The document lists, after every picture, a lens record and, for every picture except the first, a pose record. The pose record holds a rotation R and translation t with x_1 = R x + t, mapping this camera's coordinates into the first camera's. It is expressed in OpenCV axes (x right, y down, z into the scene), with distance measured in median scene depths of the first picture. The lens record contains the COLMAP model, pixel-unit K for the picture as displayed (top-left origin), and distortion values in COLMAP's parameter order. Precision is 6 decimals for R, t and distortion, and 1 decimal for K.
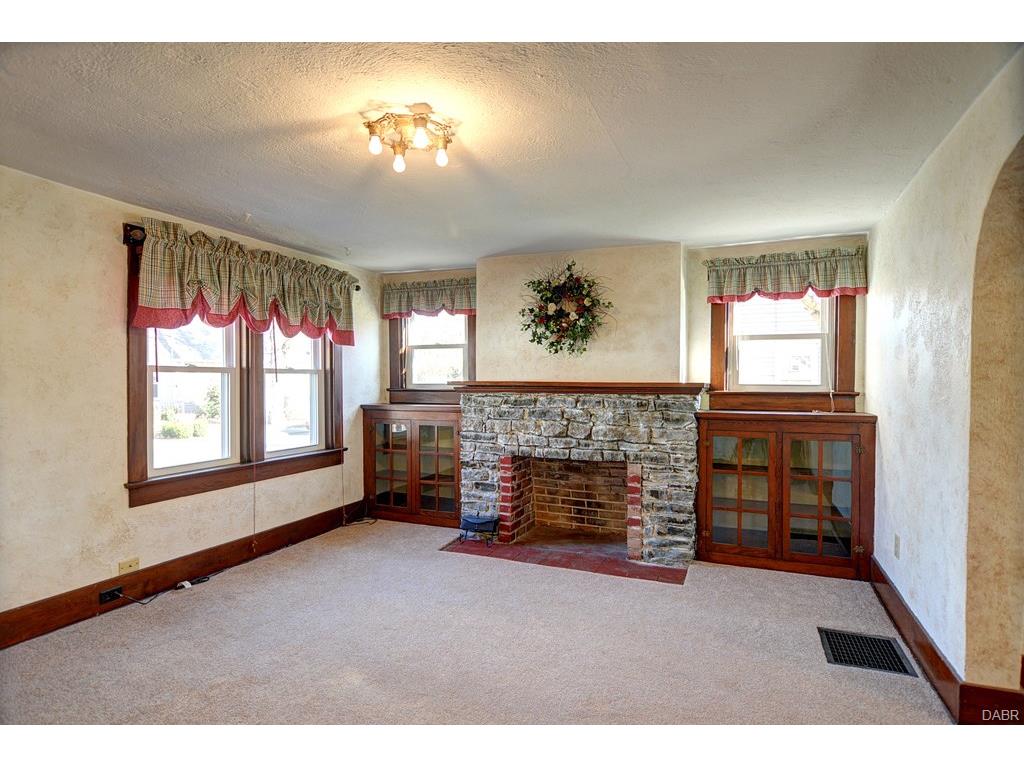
lens RADIAL K [[549.9, 0, 492.0], [0, 549.9, 382.2], [0, 0, 1]] dist [-0.002395, -0.006742]
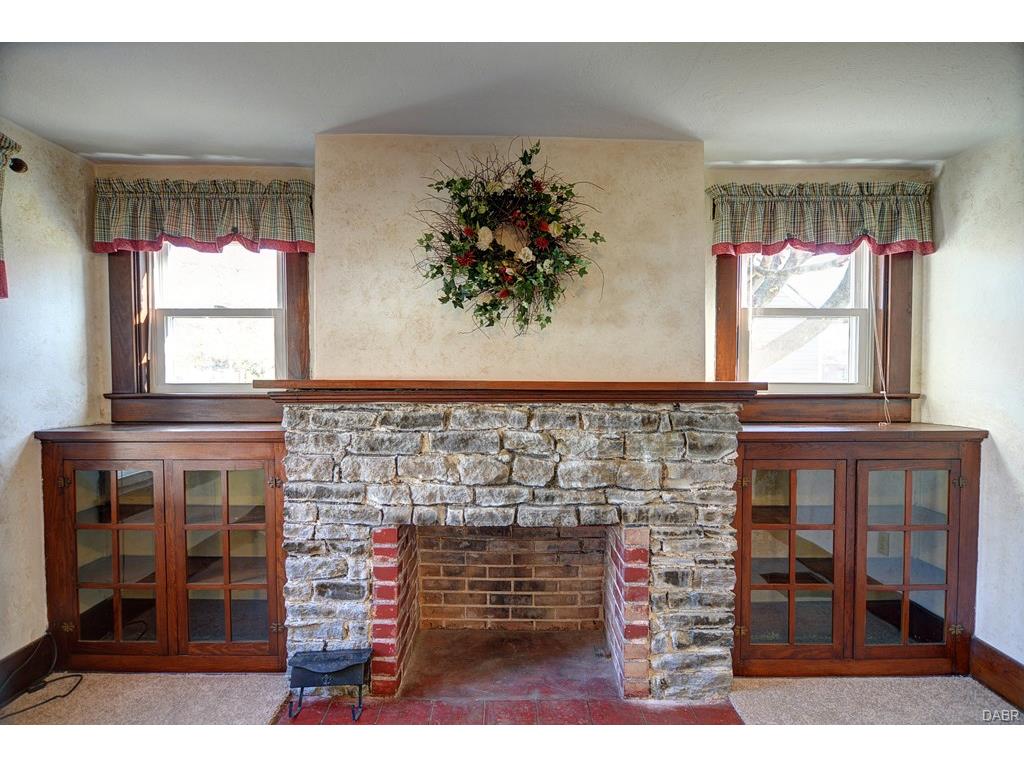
lens RADIAL K [[549.9, 0, 511.5], [0, 549.9, 382.8], [0, 0, 1]] dist [-0.002395, -0.006742]
pose [[0.908819, -0.008525, 0.417102, -0.083778], [0.002335, 0.999879, 0.015350, -0.006787], [-0.417183, -0.012976, 0.908730, 0.521854]]
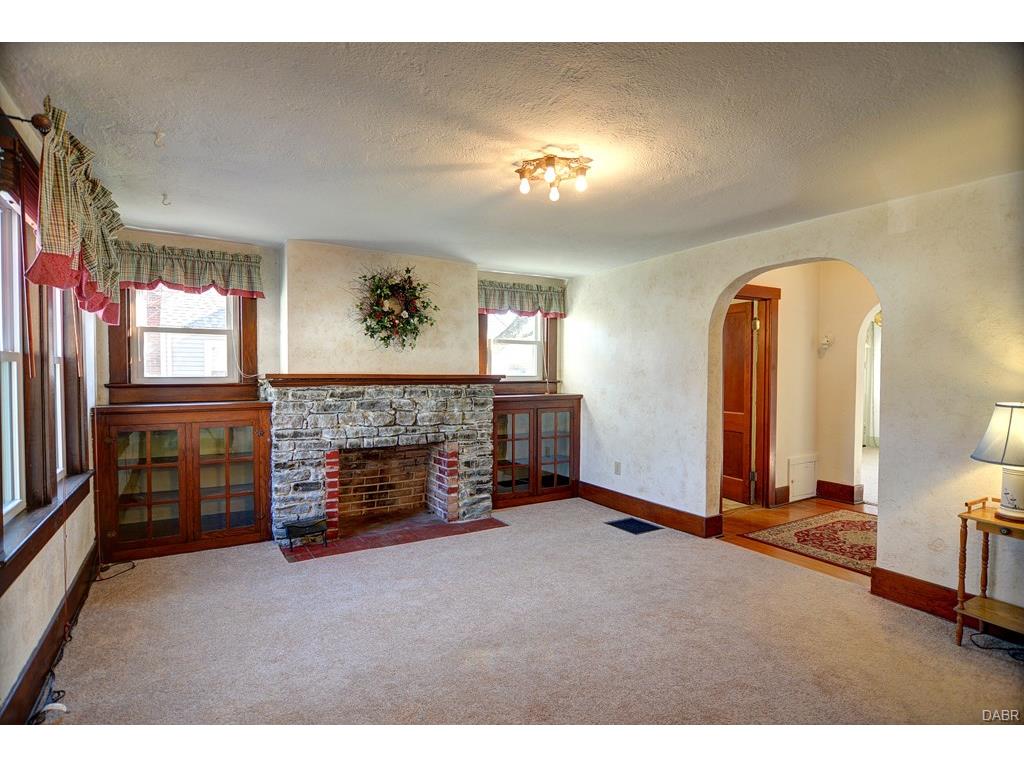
lens RADIAL K [[549.9, 0, 510.7], [0, 549.9, 380.8], [0, 0, 1]] dist [-0.002395, -0.006742]
pose [[0.571107, -0.013250, 0.820769, -0.625974], [0.002117, 0.999890, 0.014669, -0.003286], [-0.820873, -0.006640, 0.571072, 0.196486]]
